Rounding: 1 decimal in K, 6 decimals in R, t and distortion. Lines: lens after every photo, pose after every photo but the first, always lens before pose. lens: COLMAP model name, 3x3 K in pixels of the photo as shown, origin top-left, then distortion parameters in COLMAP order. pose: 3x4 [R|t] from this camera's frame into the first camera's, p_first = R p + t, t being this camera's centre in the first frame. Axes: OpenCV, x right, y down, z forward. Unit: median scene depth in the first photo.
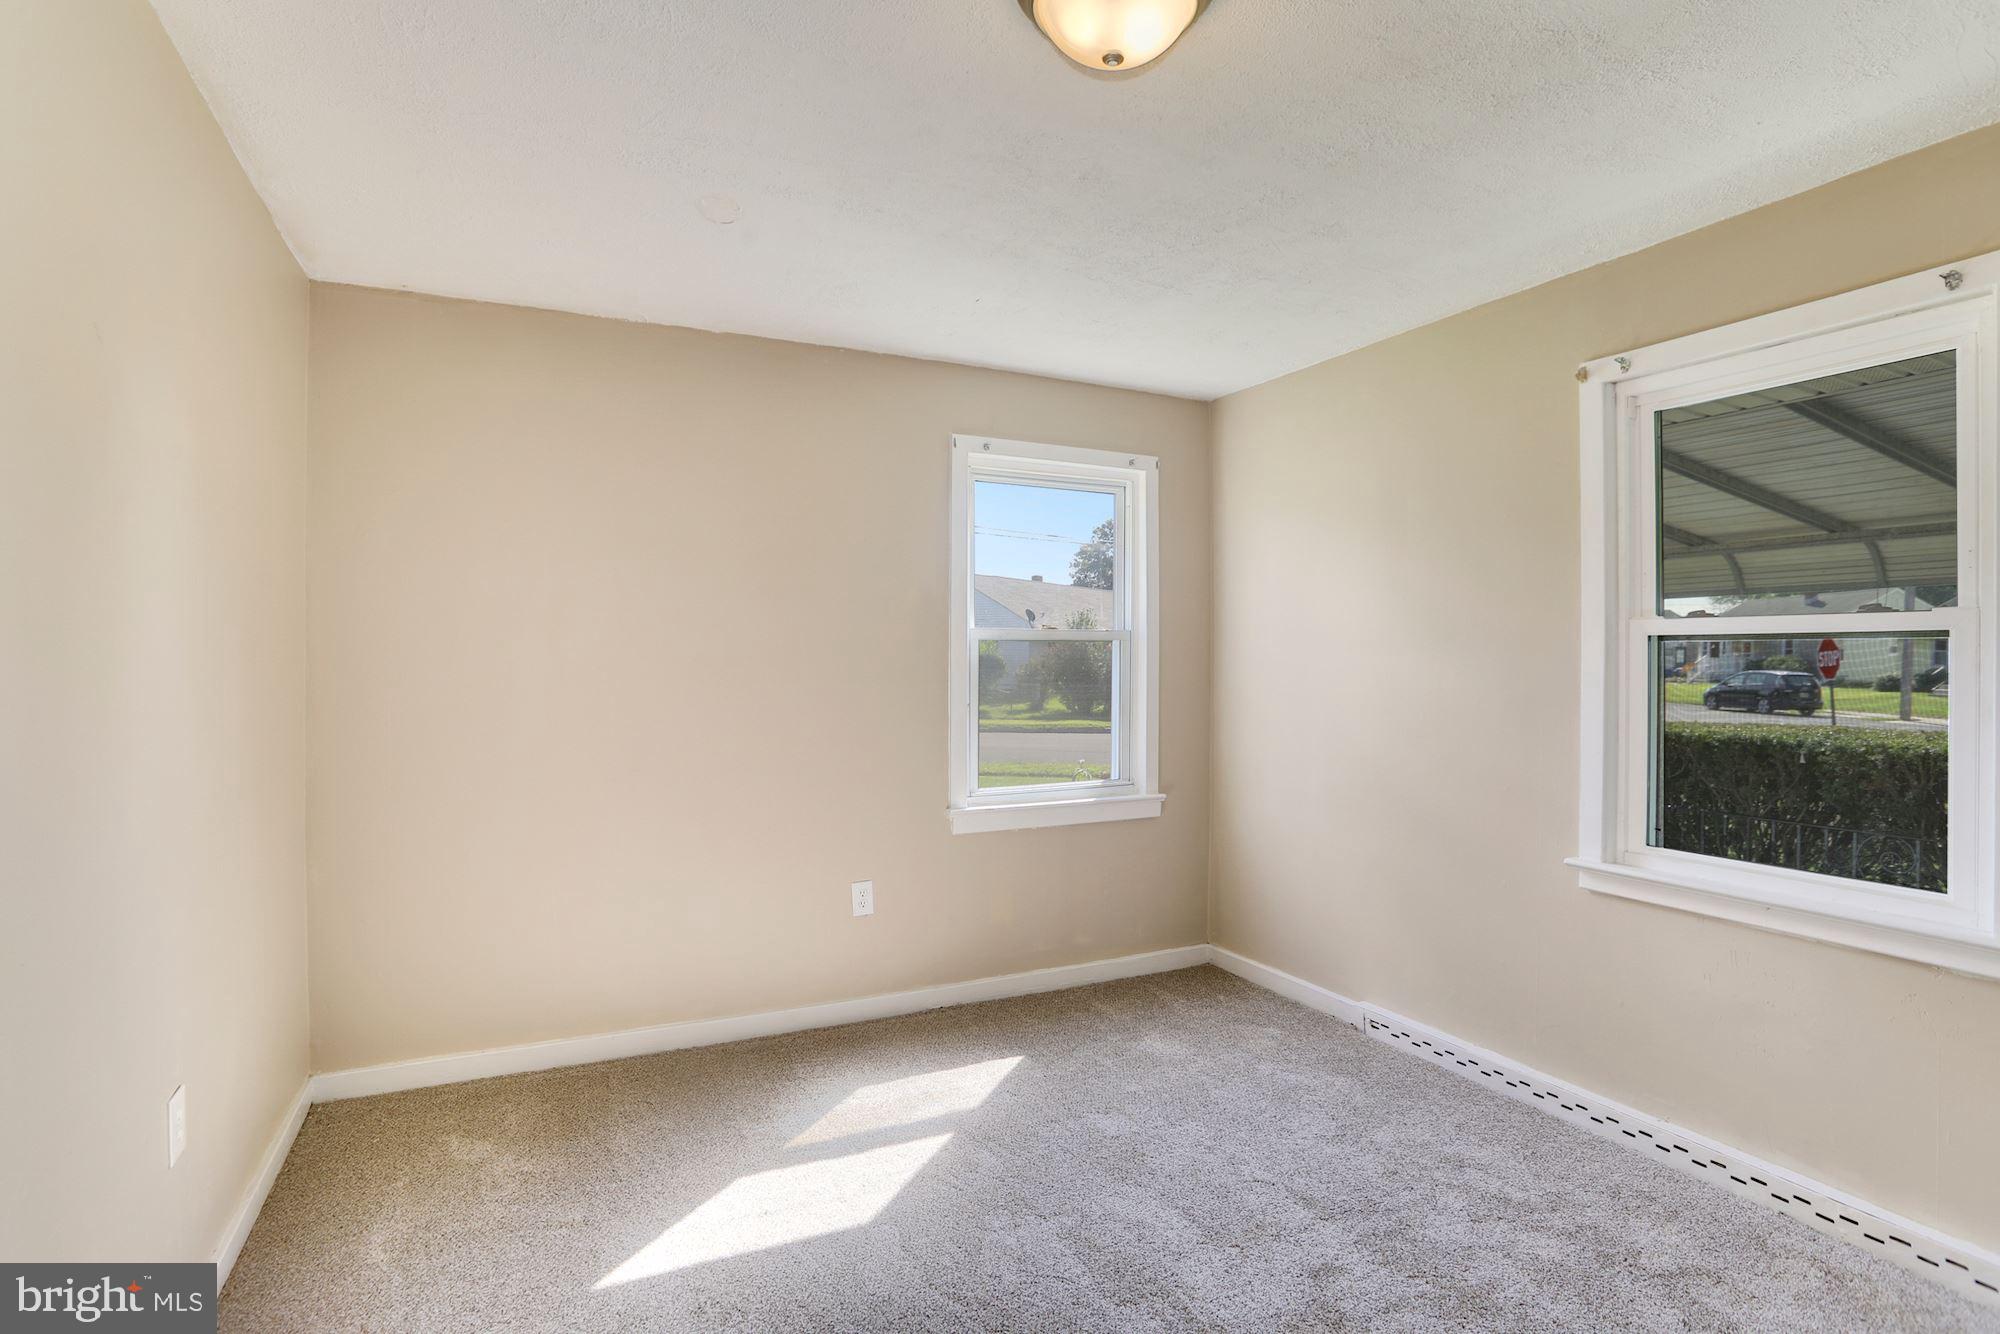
lens RADIAL K [[1052.3, 0, 968.2], [0, 1052.3, 666.0], [0, 0, 1]] dist [-0.073277, 0.036052]
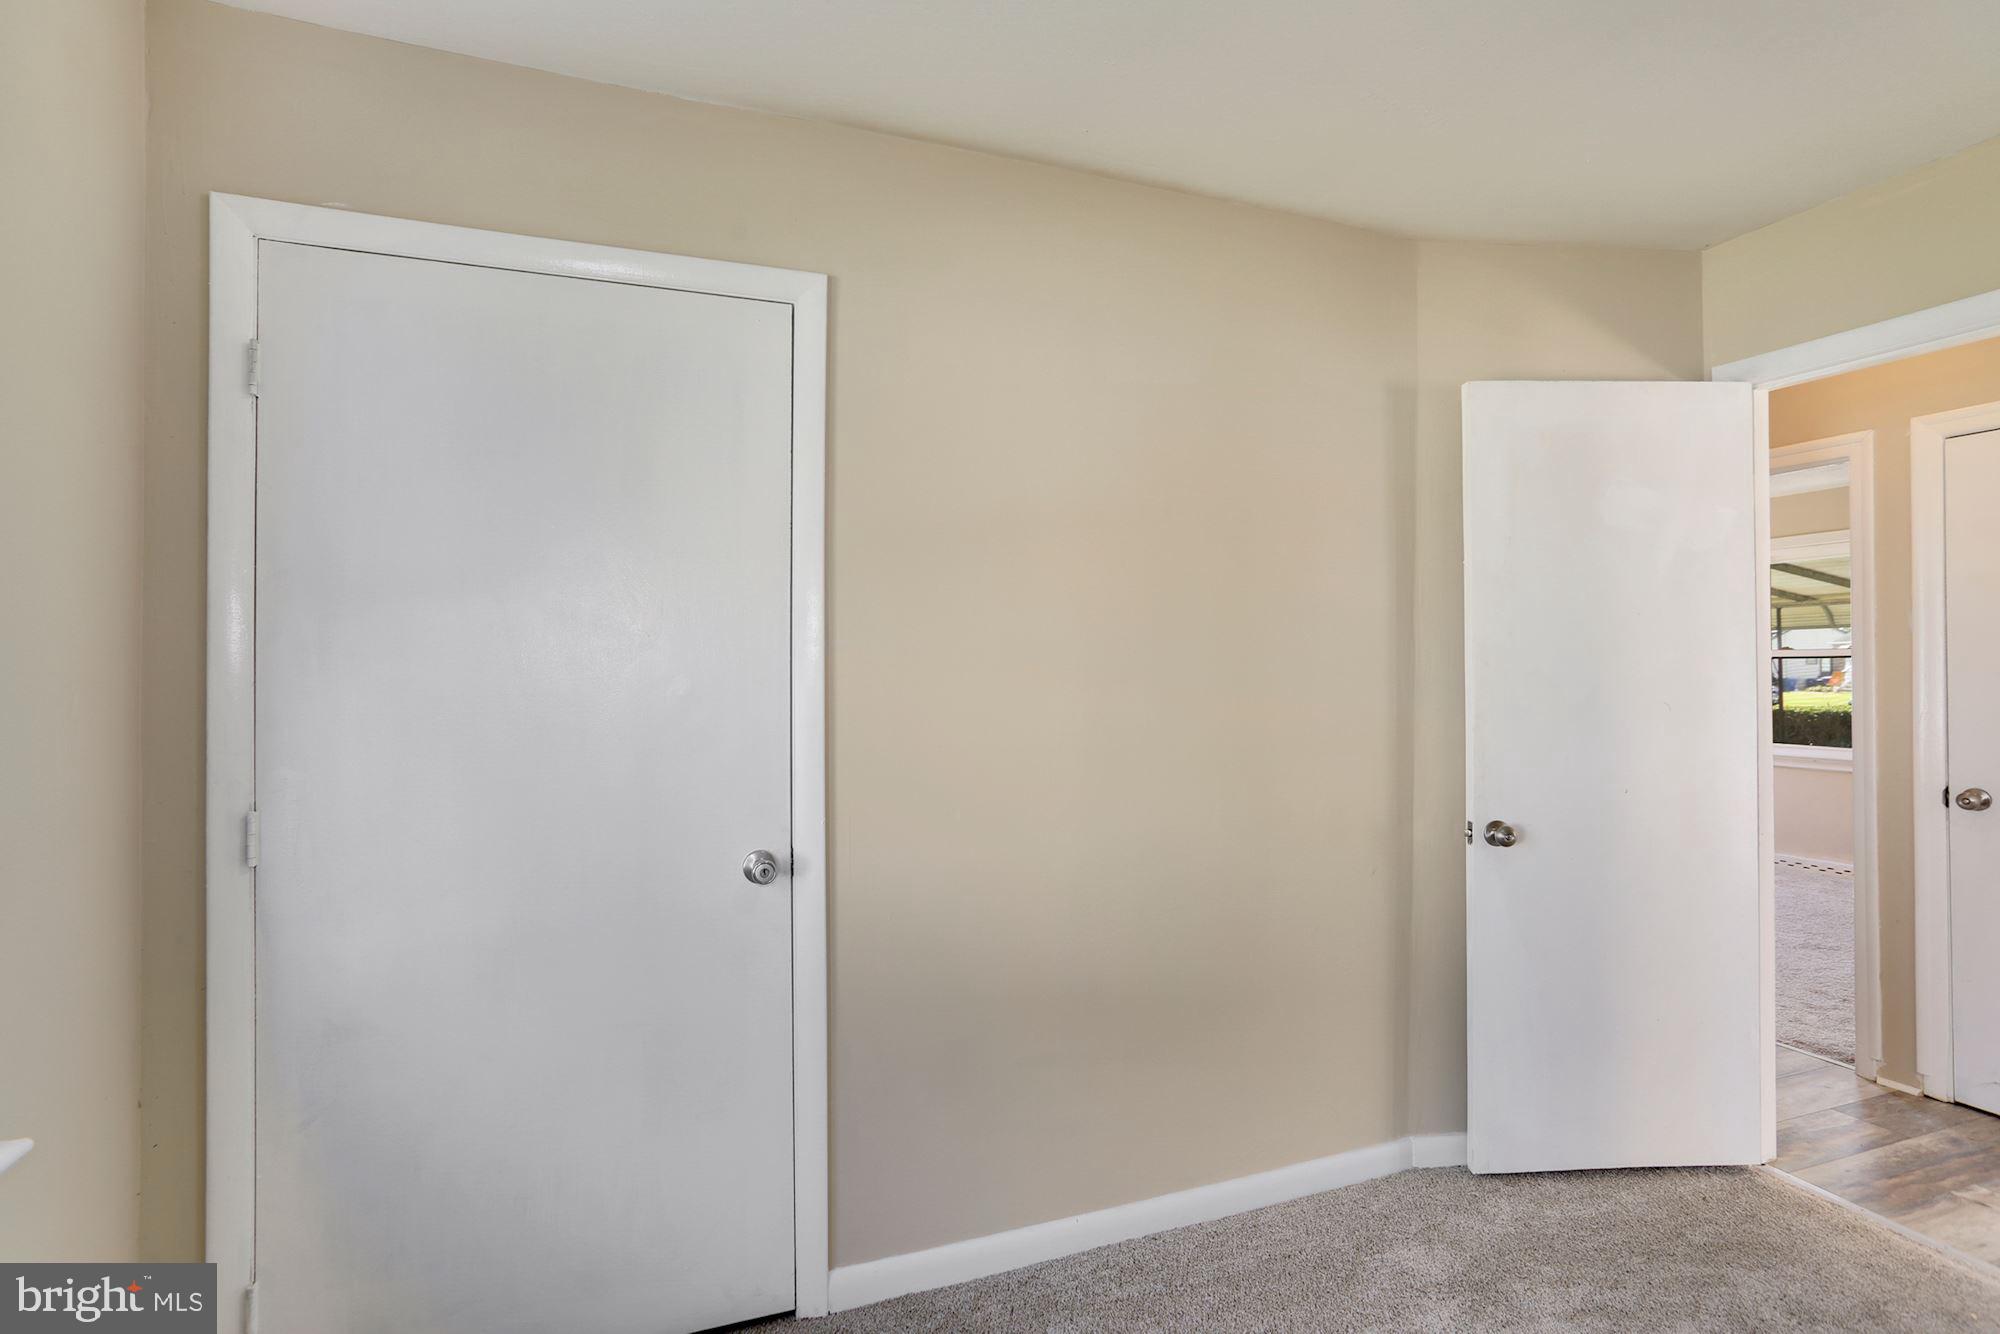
lens RADIAL K [[1052.3, 0, 939.5], [0, 1052.3, 682.3], [0, 0, 1]] dist [-0.073277, 0.036052]
pose [[0.993652, -0.017065, -0.111196, -0.851405], [0.016316, 0.999838, -0.007643, 0.011075], [0.111308, 0.005781, 0.993769, -1.354130]]
